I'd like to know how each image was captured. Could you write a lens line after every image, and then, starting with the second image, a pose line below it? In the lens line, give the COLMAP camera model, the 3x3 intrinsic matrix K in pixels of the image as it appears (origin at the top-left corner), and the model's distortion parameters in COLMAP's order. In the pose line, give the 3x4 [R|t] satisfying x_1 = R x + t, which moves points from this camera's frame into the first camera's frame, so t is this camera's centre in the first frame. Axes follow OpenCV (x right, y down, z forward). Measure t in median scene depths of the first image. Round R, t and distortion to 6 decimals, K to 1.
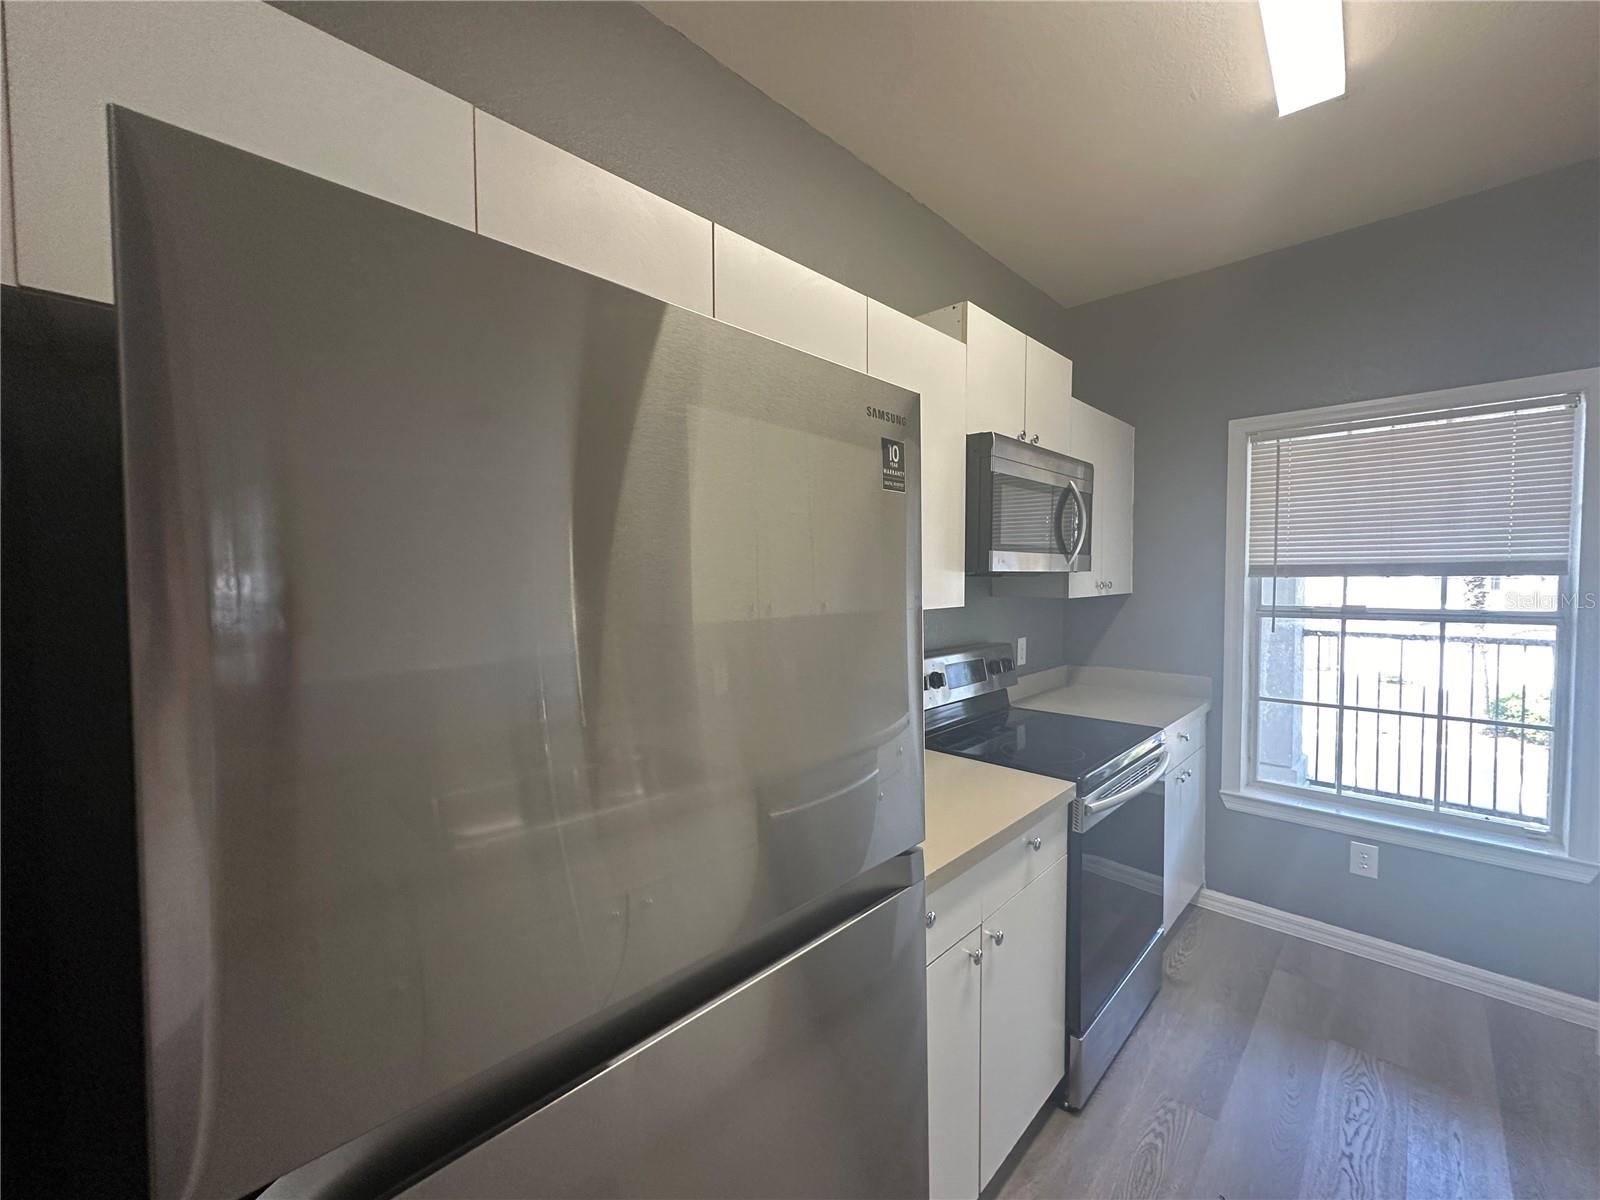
lens RADIAL K [[637.4, 0, 801.6], [0, 637.4, 602.1], [0, 0, 1]] dist [-0.001563, 0.000670]
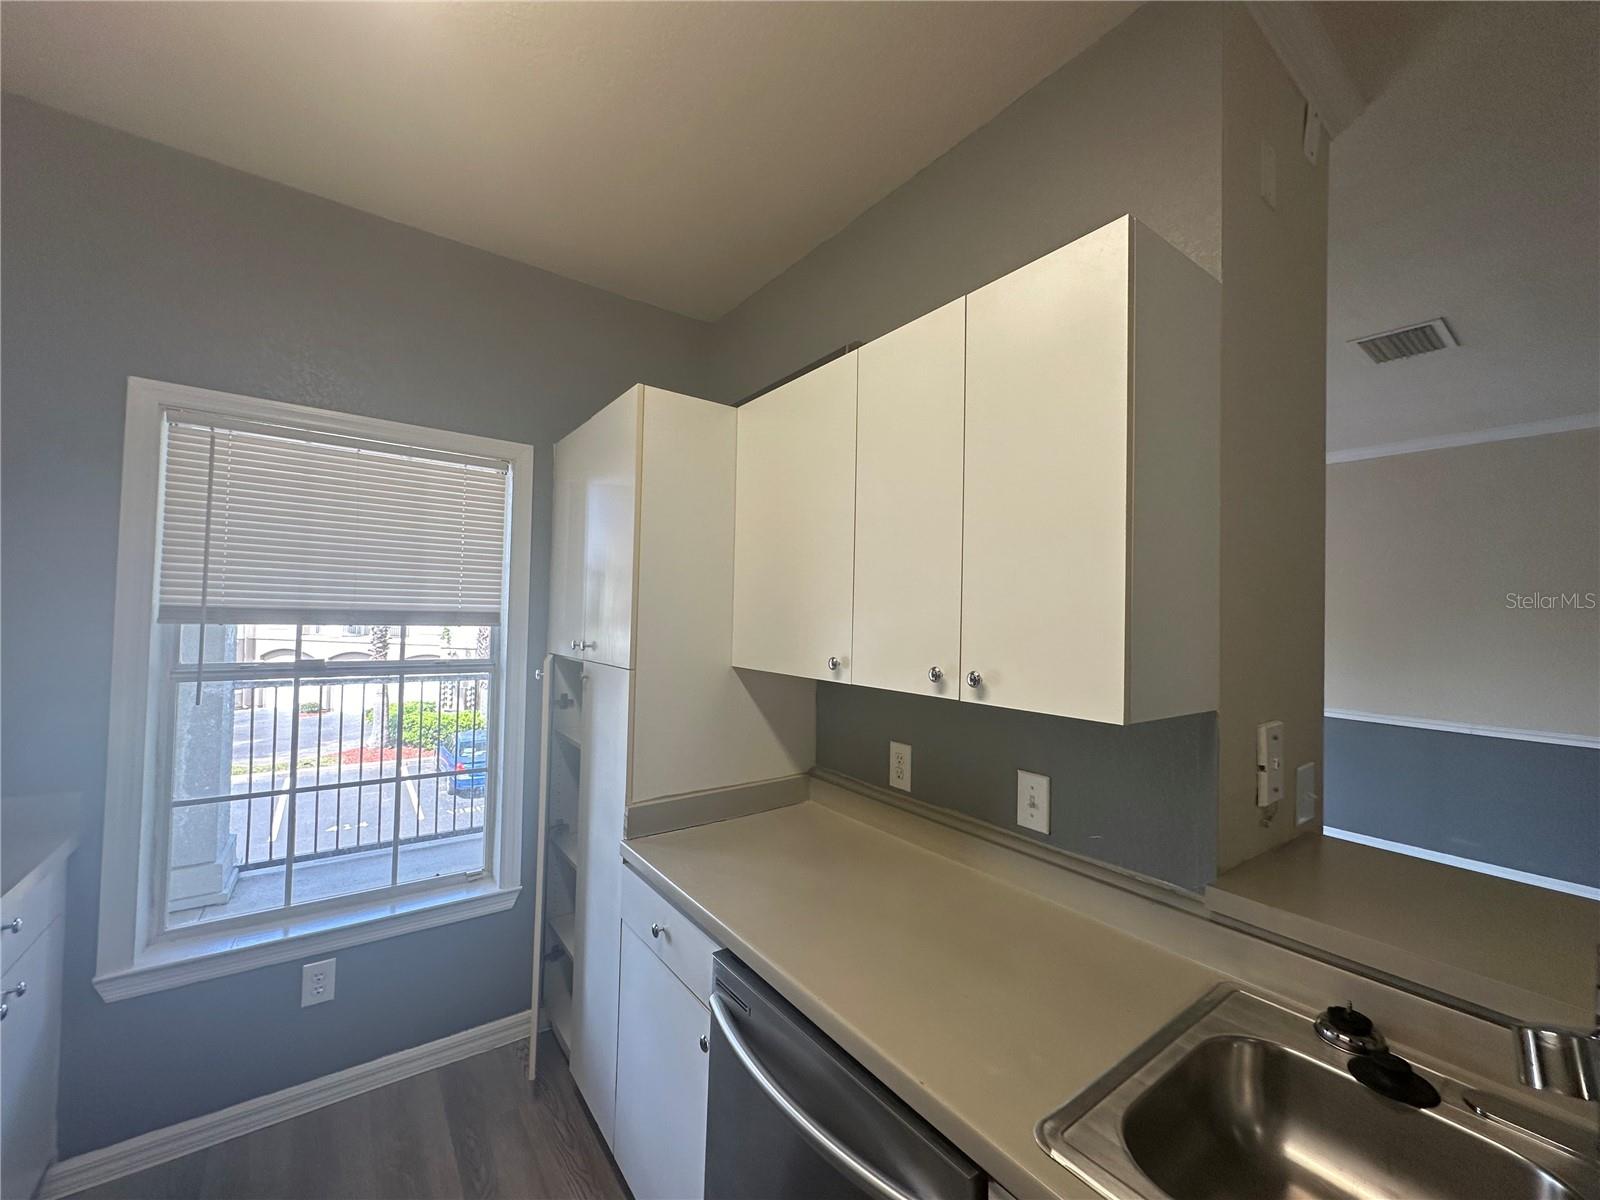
lens RADIAL K [[637.4, 0, 801.6], [0, 637.4, 602.1], [0, 0, 1]] dist [-0.001563, 0.000670]
pose [[0.165623, 0.035756, 0.985541, 0.173444], [0.014861, 0.999139, -0.038747, -0.026803], [-0.986077, 0.021064, 0.164948, 0.251048]]
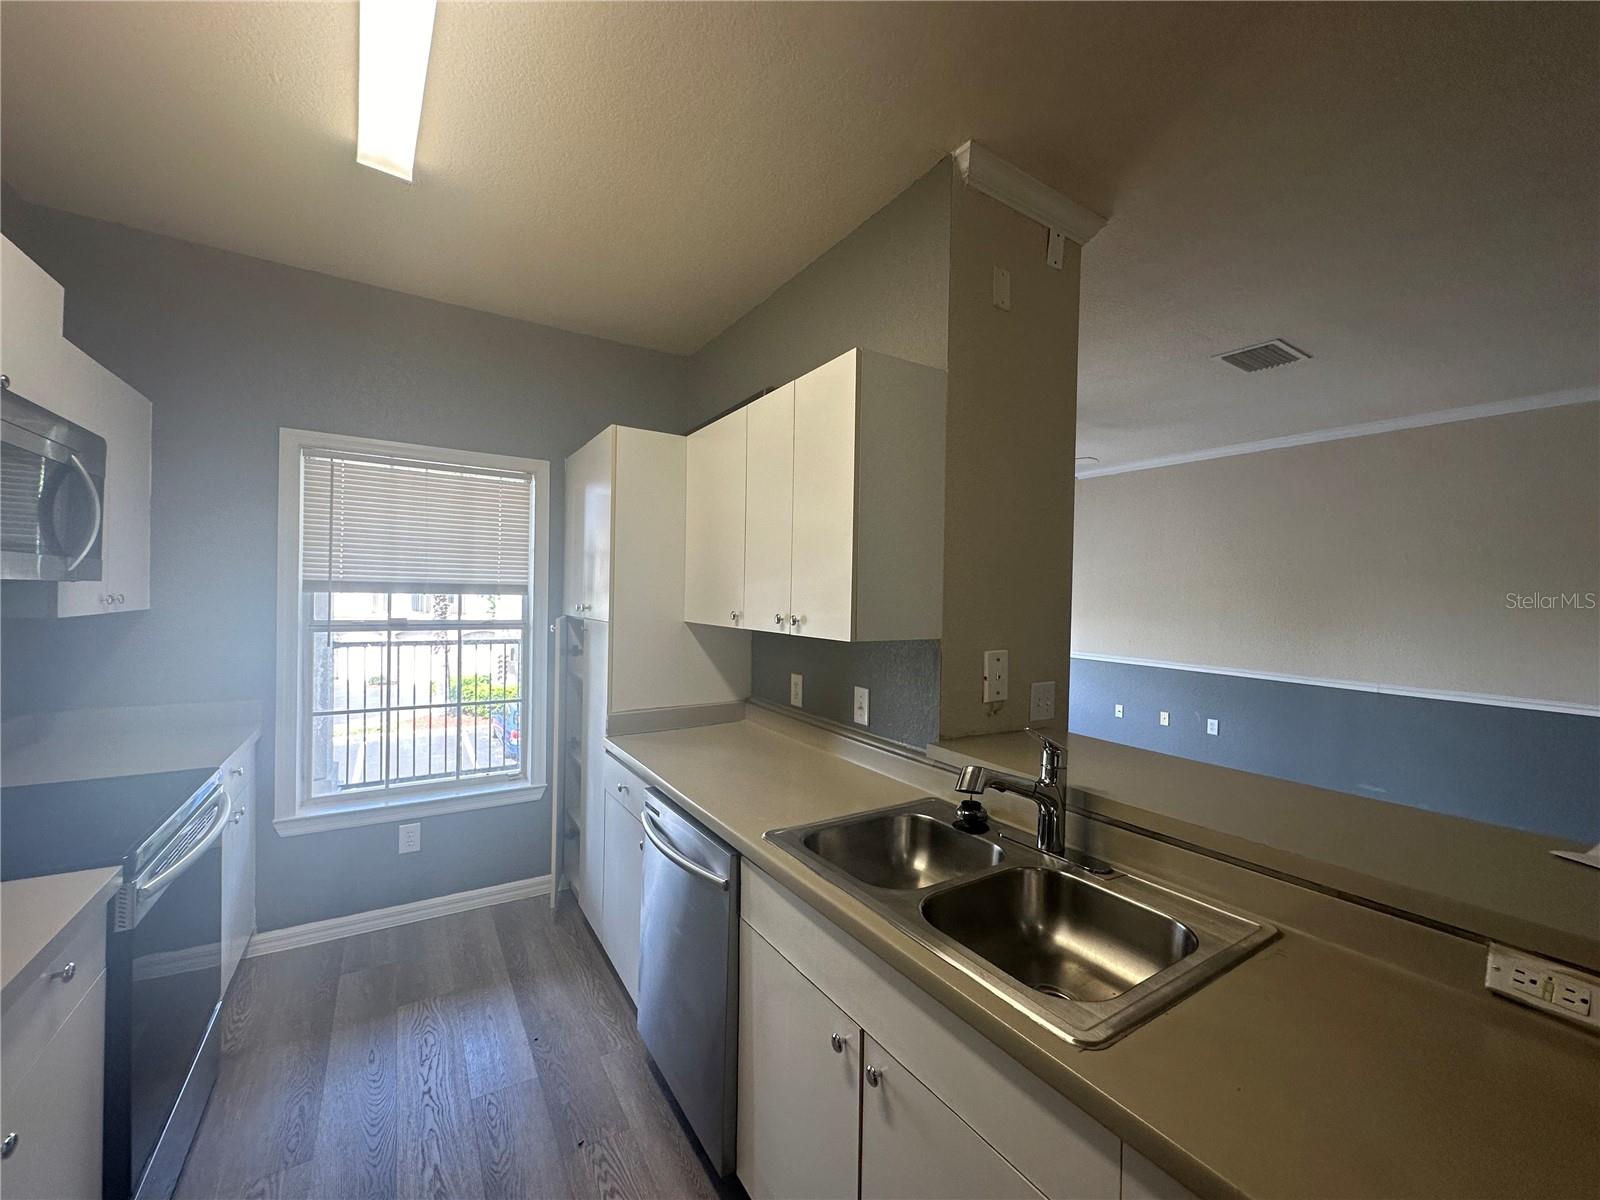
lens RADIAL K [[637.4, 0, 801.6], [0, 637.4, 602.1], [0, 0, 1]] dist [-0.001563, 0.000670]
pose [[0.232105, 0.001977, 0.972689, -0.073626], [0.017018, 0.999837, -0.006093, -0.004789], [-0.972542, 0.017967, 0.232034, 0.029152]]
